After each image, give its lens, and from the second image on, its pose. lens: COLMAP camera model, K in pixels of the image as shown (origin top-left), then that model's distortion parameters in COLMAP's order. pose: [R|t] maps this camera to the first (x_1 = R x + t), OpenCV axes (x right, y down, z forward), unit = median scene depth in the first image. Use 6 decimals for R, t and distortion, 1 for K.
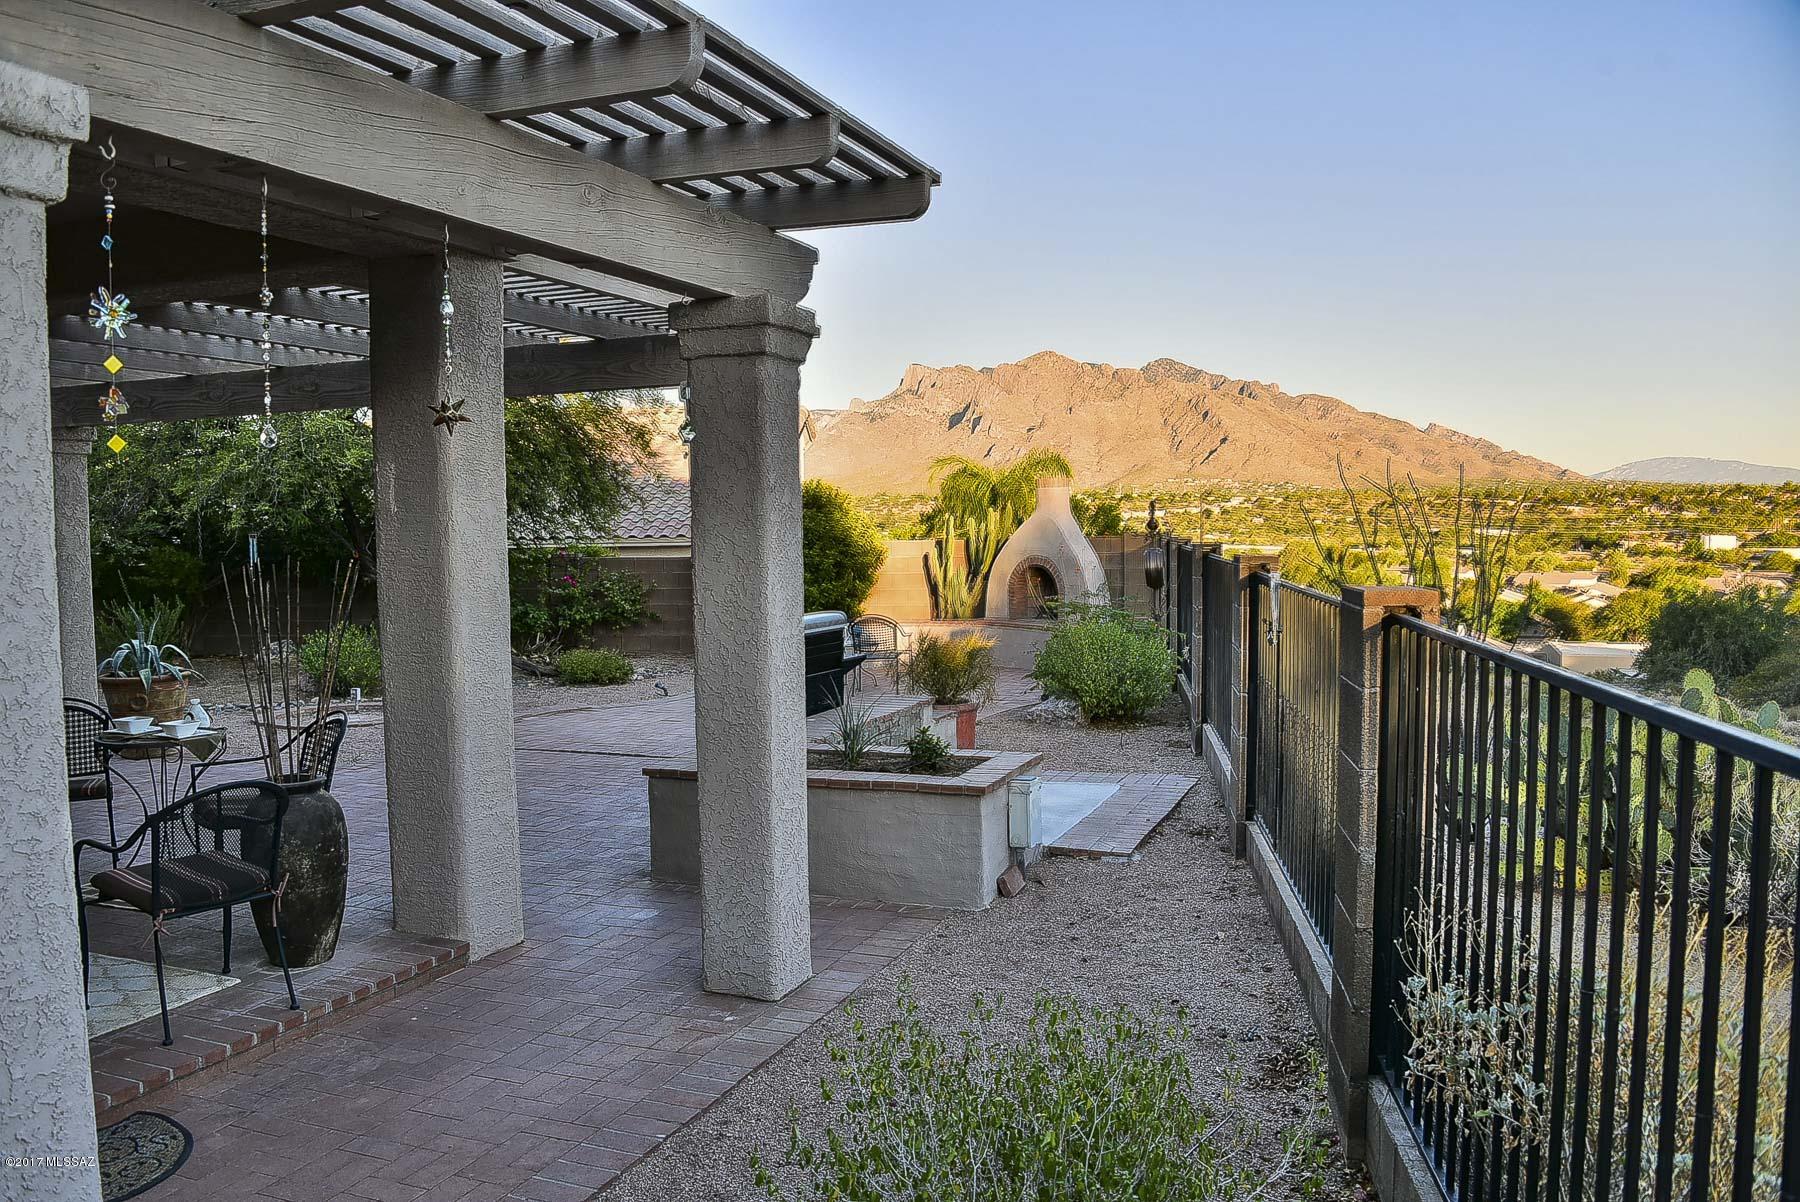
lens RADIAL K [[1439.2, 0, 900.6], [0, 1439.2, 626.3], [0, 0, 1]] dist [-0.109896, 0.000563]
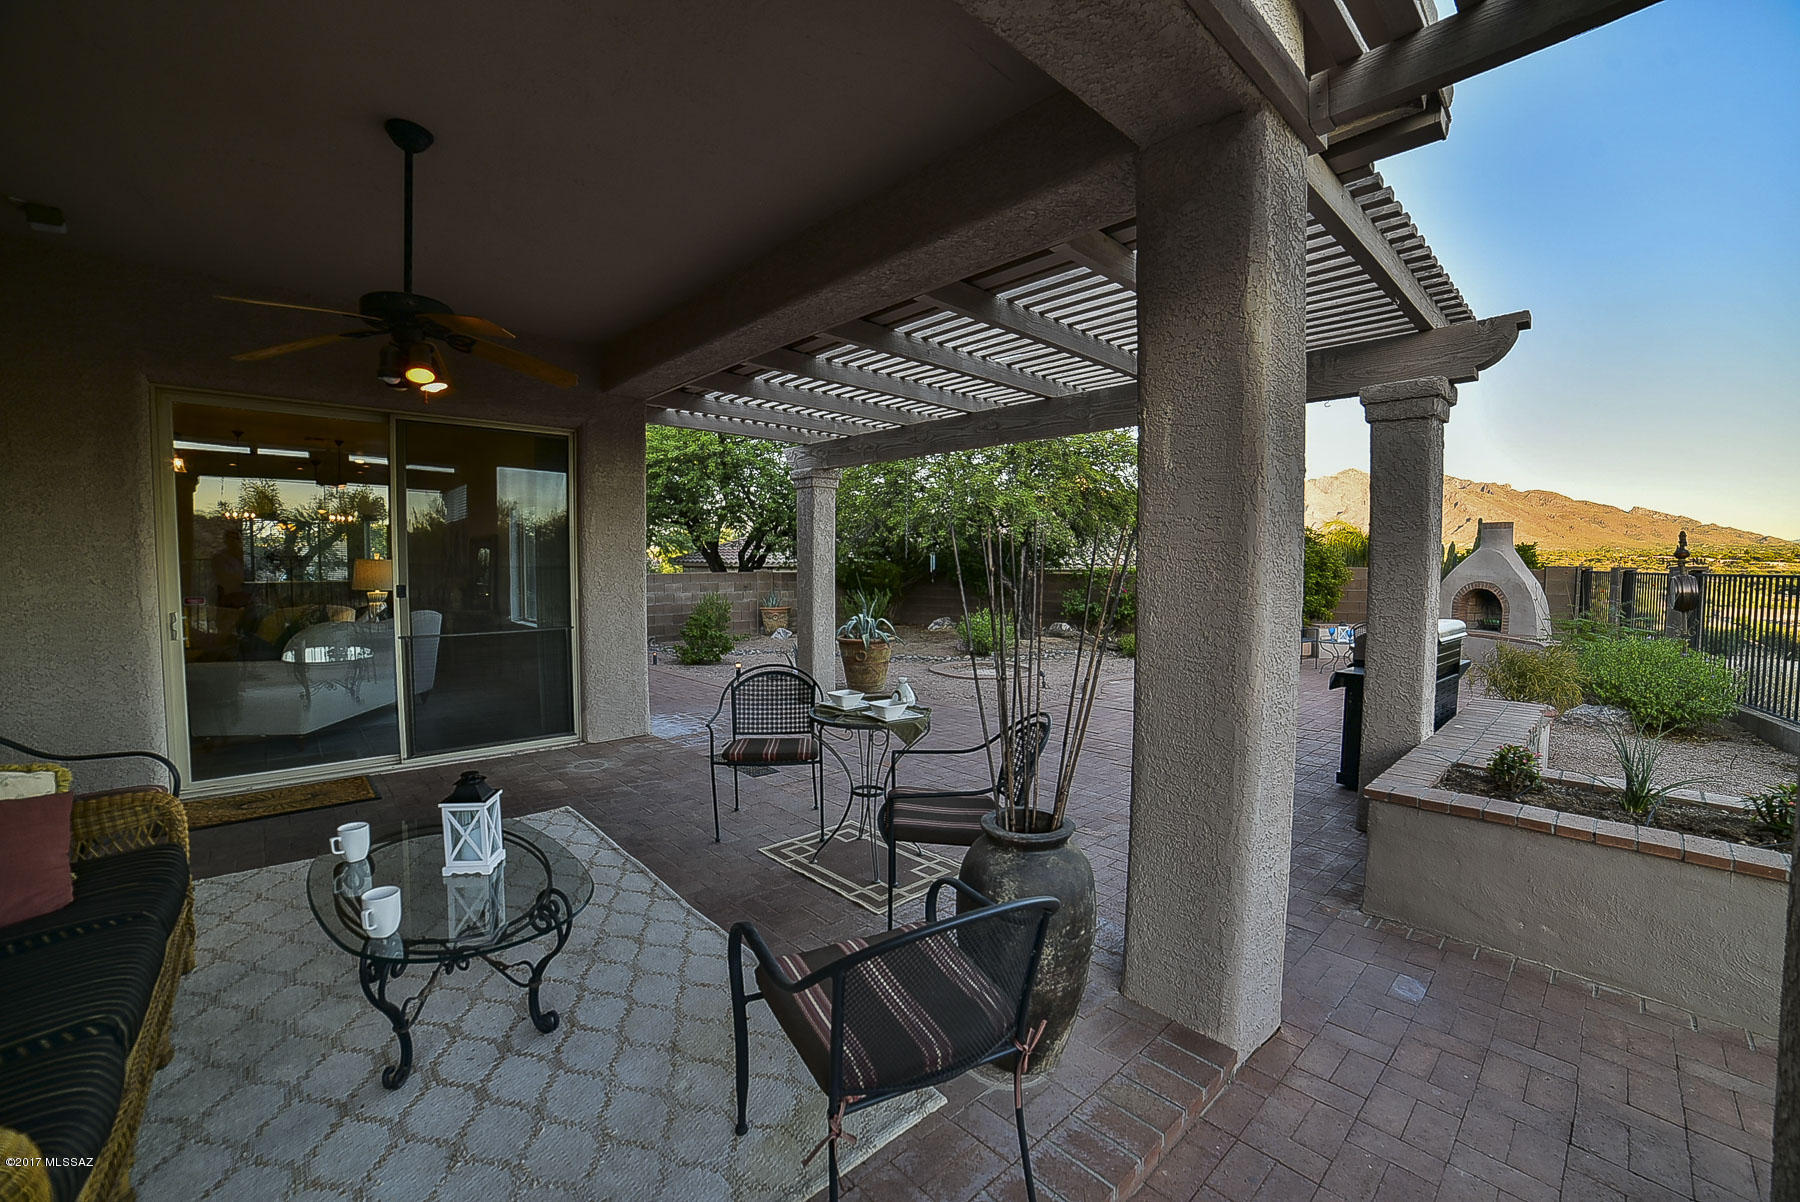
lens RADIAL K [[706.6, 0, 900.0], [0, 706.6, 601.0], [0, 0, 1]] dist [-0.000212, 0.000059]
pose [[0.896293, 0.039145, -0.441732, -0.172492], [-0.048057, 0.998804, -0.008999, 0.000185], [0.440851, 0.029294, 0.897102, 0.327996]]
